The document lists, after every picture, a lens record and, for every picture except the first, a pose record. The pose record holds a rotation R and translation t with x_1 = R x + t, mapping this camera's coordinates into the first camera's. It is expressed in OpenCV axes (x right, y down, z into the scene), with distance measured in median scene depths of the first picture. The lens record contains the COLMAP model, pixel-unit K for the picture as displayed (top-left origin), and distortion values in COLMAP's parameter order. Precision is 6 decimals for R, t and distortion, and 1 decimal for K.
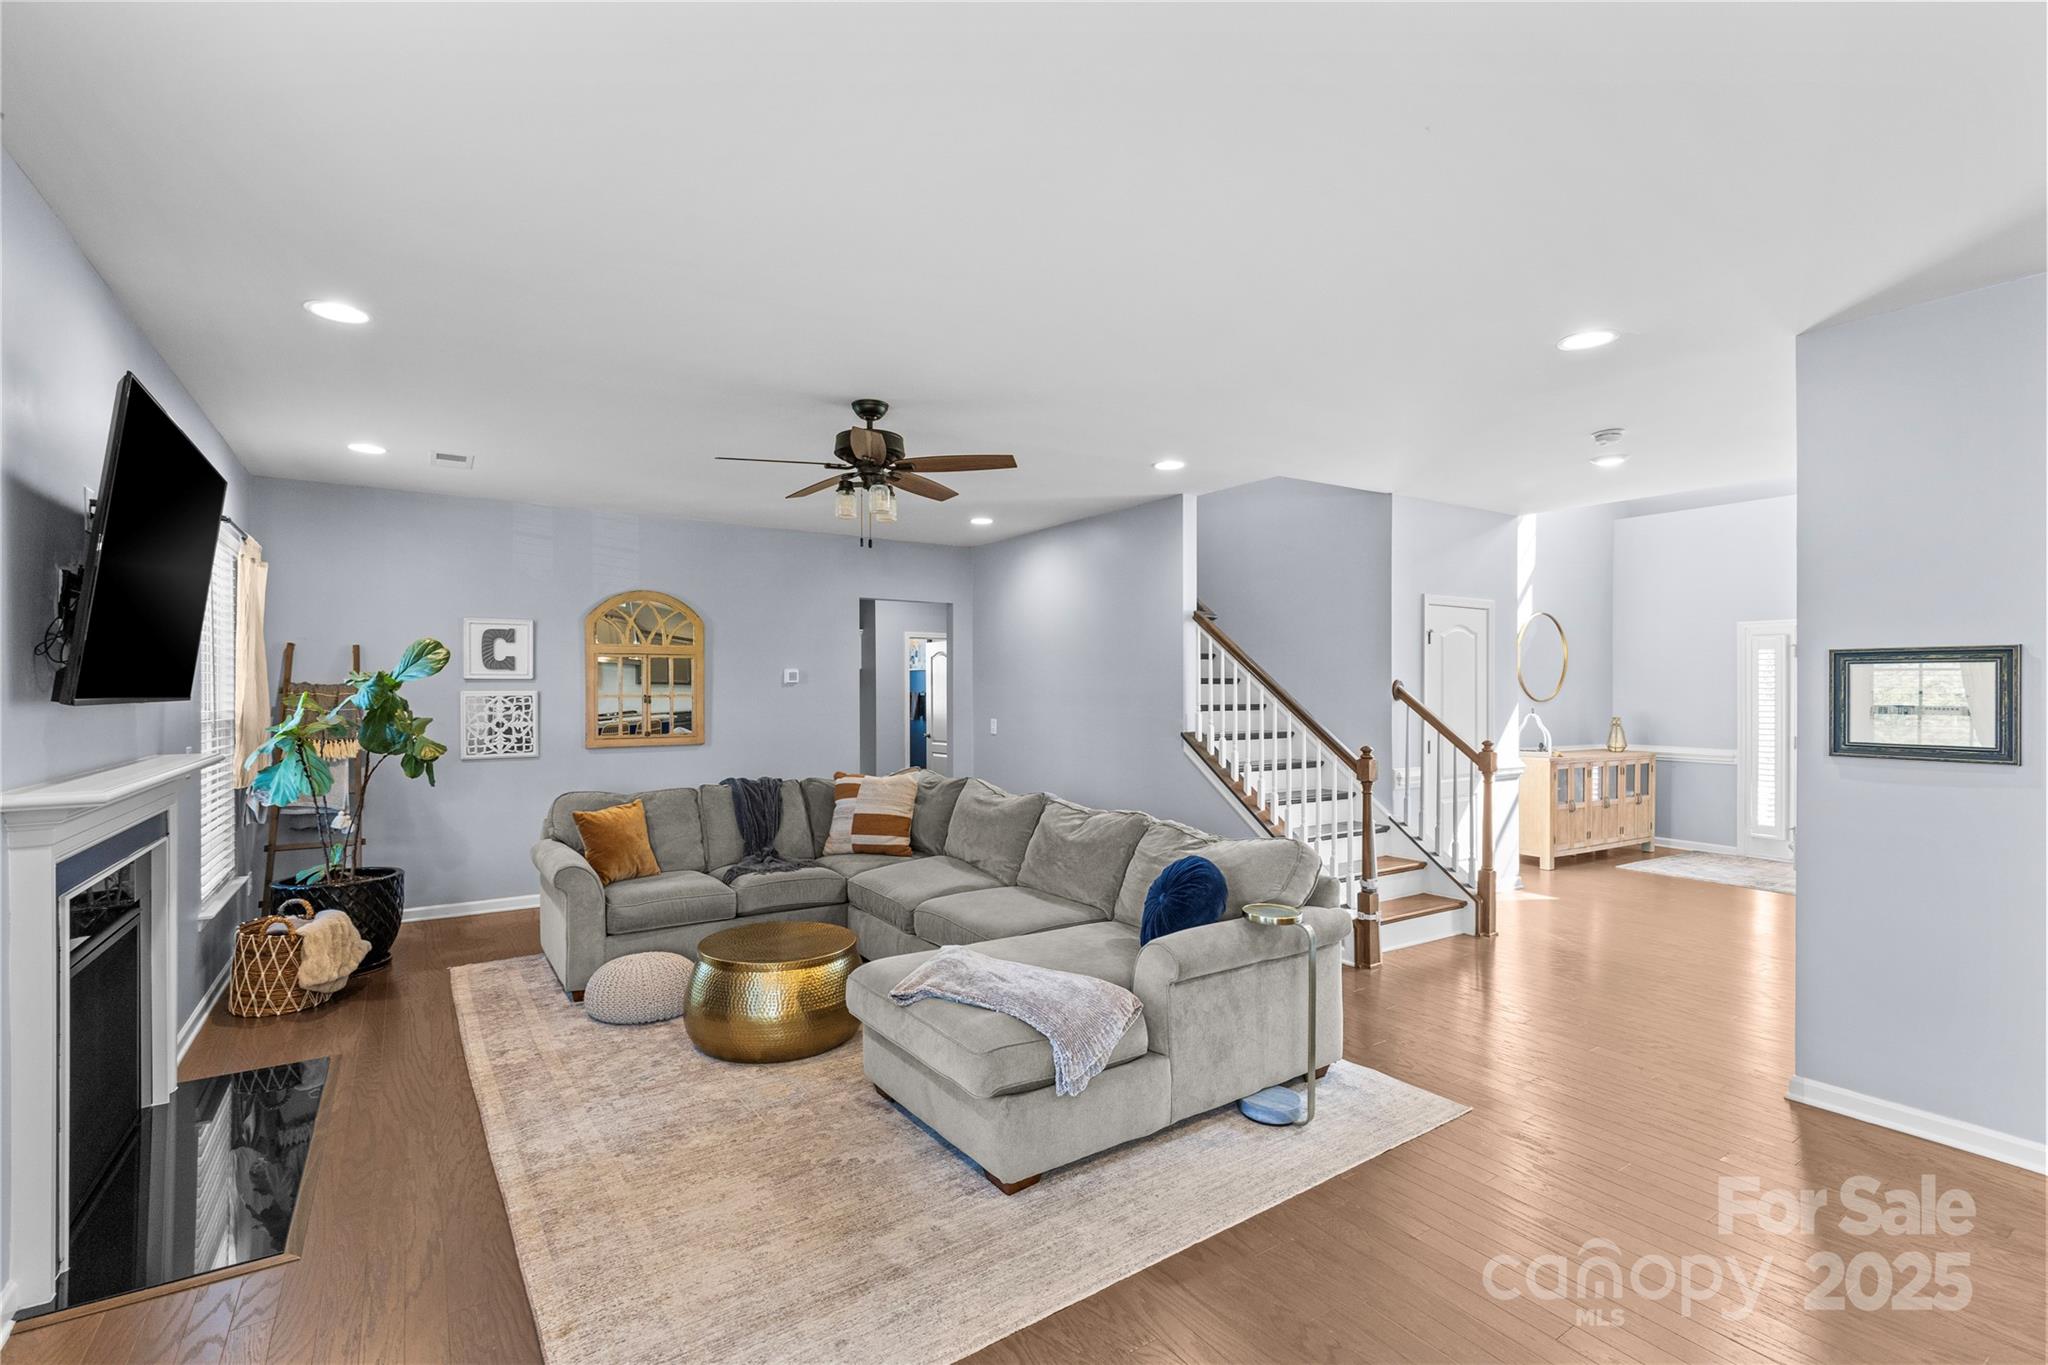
lens RADIAL K [[910.6, 0, 1024.6], [0, 910.6, 686.1], [0, 0, 1]] dist [0.005629, -0.002018]
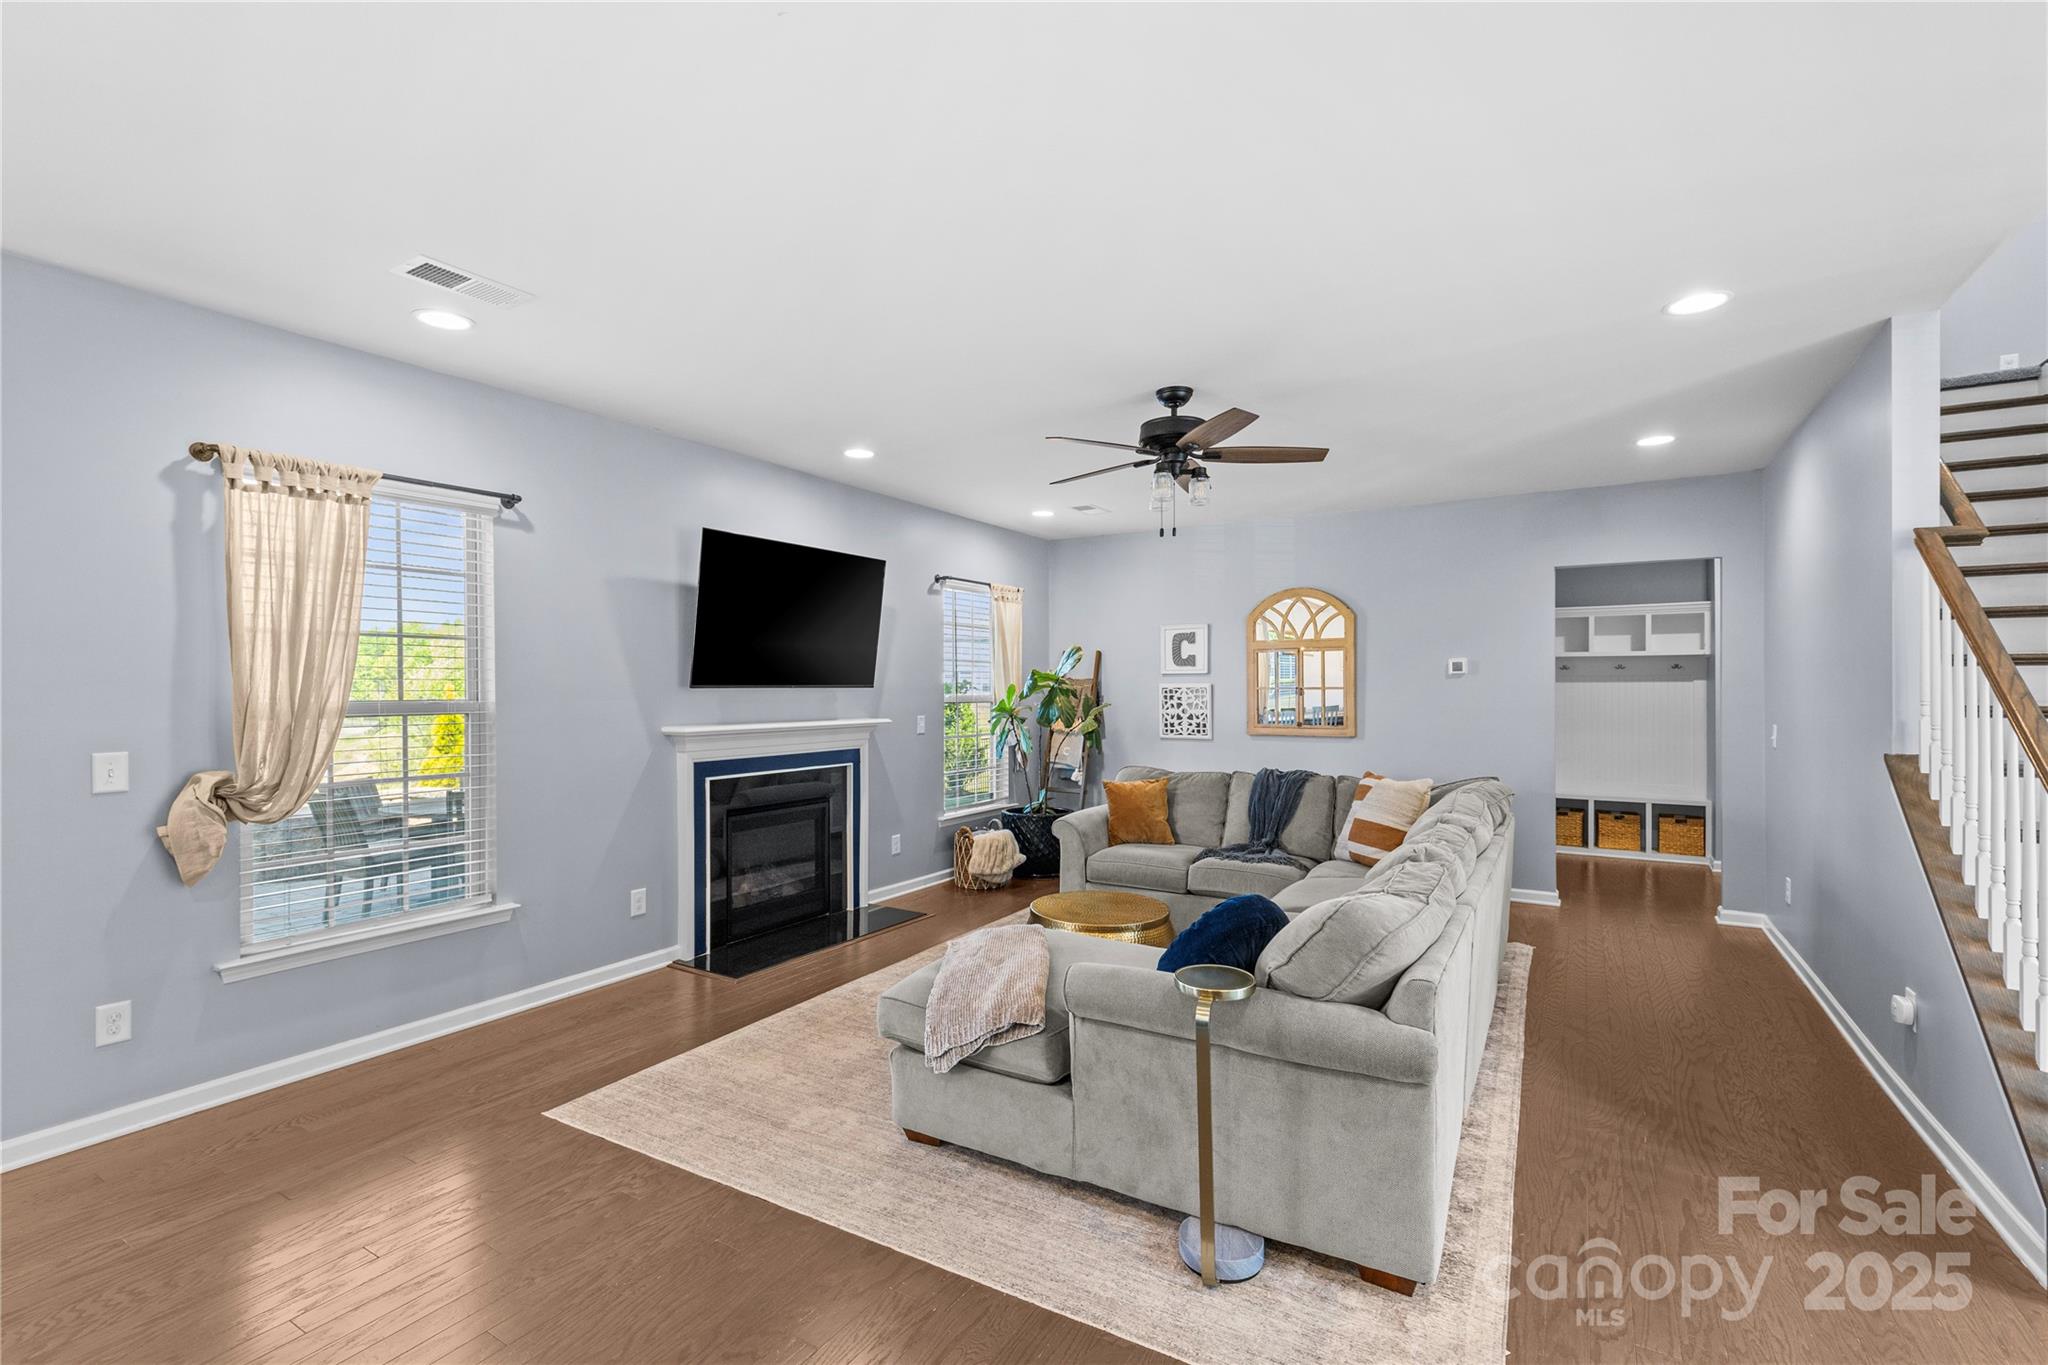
lens RADIAL K [[910.6, 0, 1009.7], [0, 910.6, 696.7], [0, 0, 1]] dist [0.005629, -0.002018]
pose [[0.417477, 0.008456, -0.908648, 0.437304], [0.006933, 0.999898, 0.012490, 0.005965], [0.908661, -0.011514, 0.417376, 0.281882]]
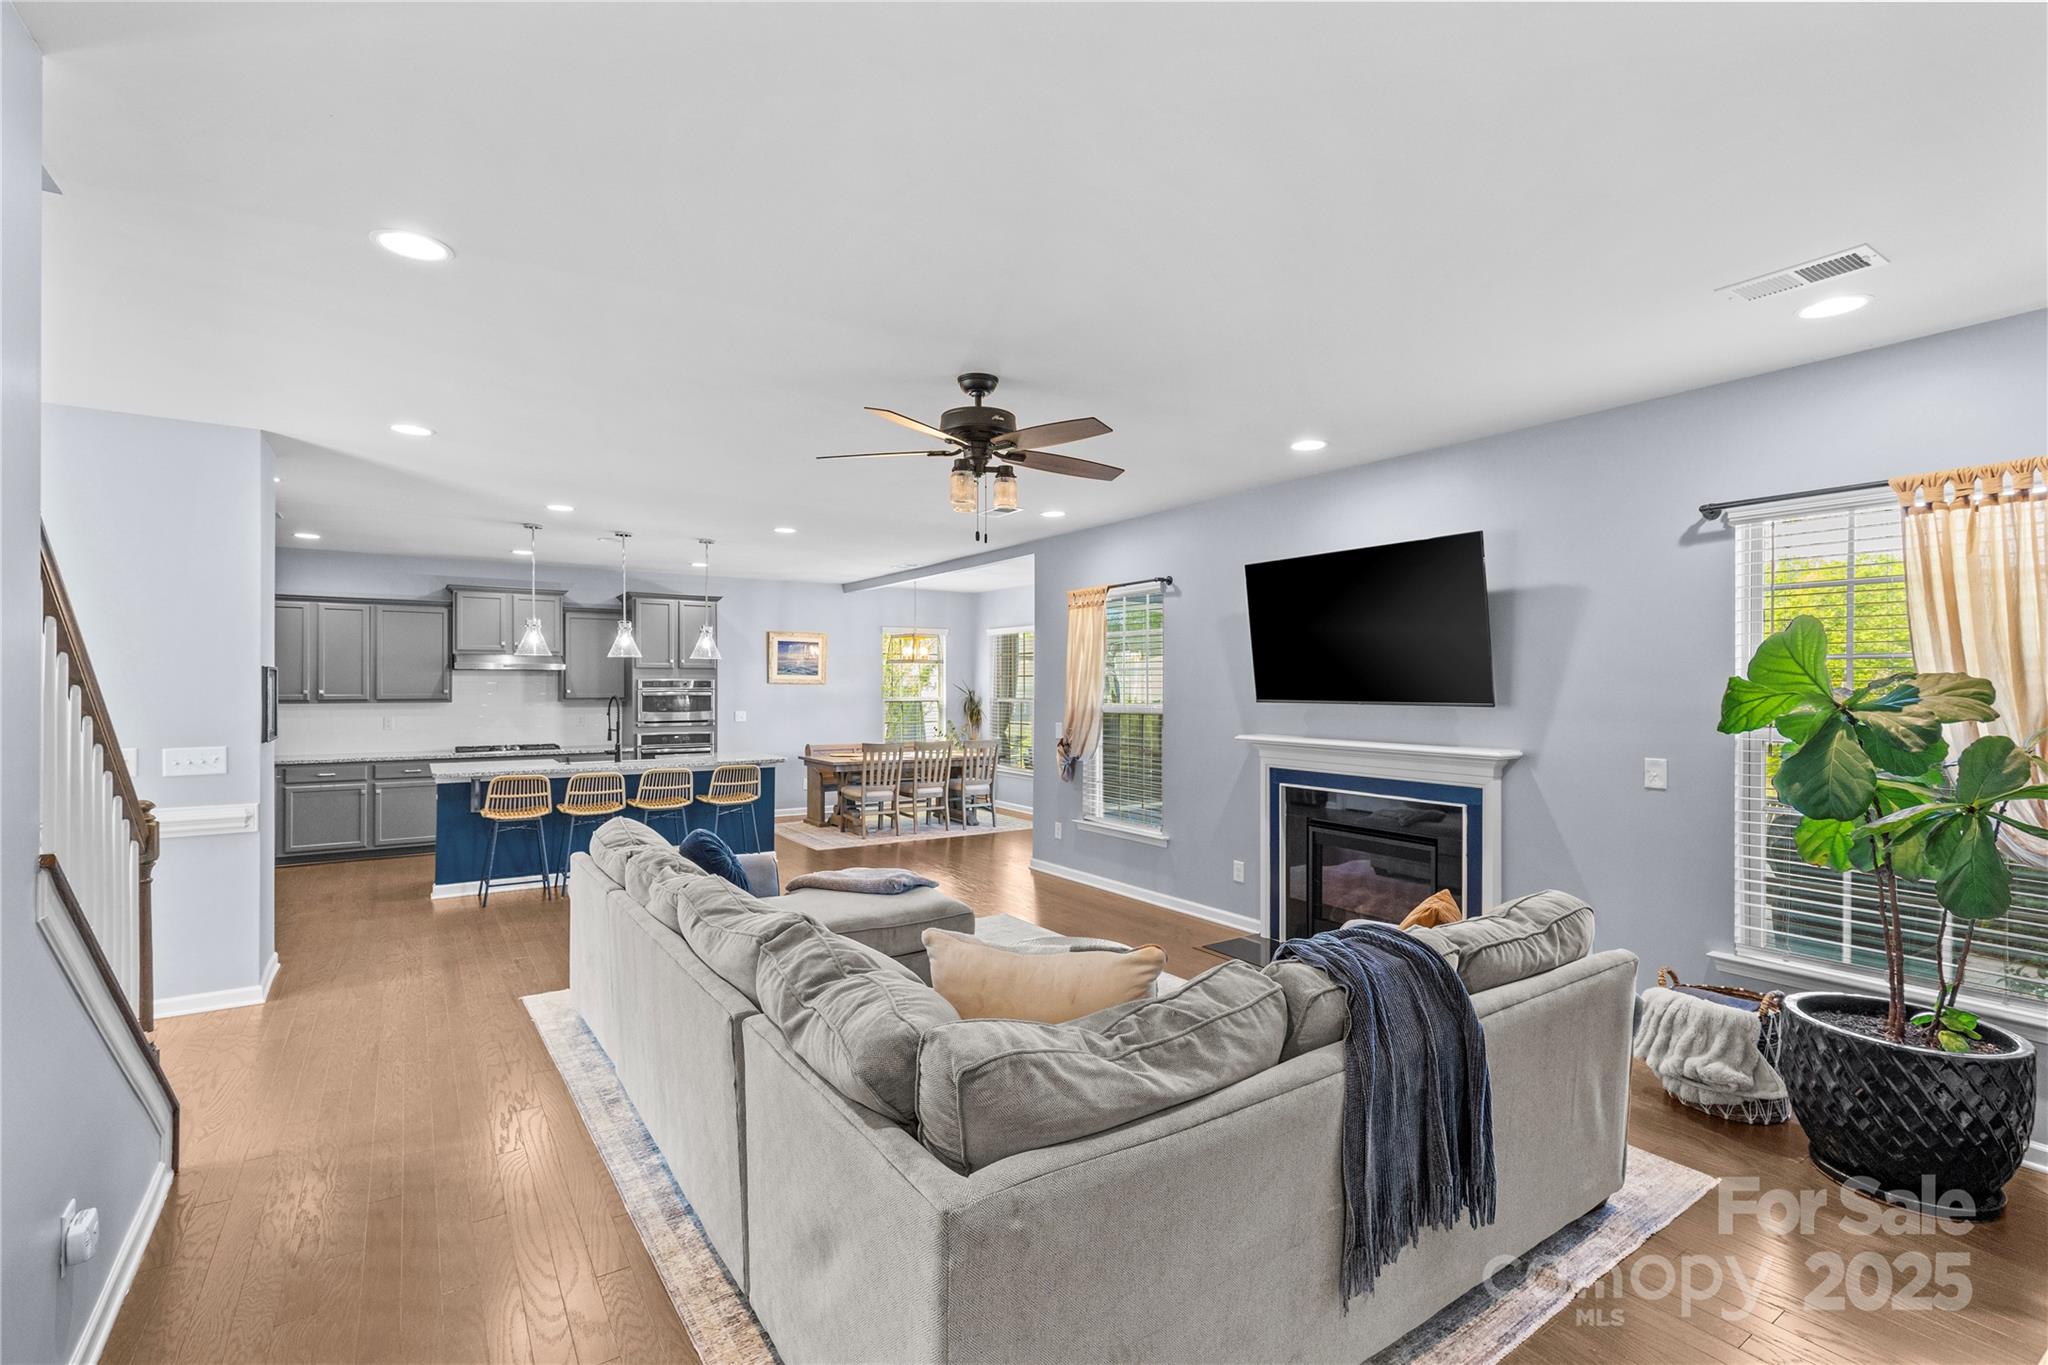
lens RADIAL K [[910.6, 0, 1024.9], [0, 910.6, 685.6], [0, 0, 1]] dist [0.005629, -0.002018]
pose [[-0.999918, -0.002712, -0.012510, -0.136107], [-0.002634, 0.999977, -0.006285, -0.003661], [0.012527, -0.006251, -0.999902, 1.254630]]
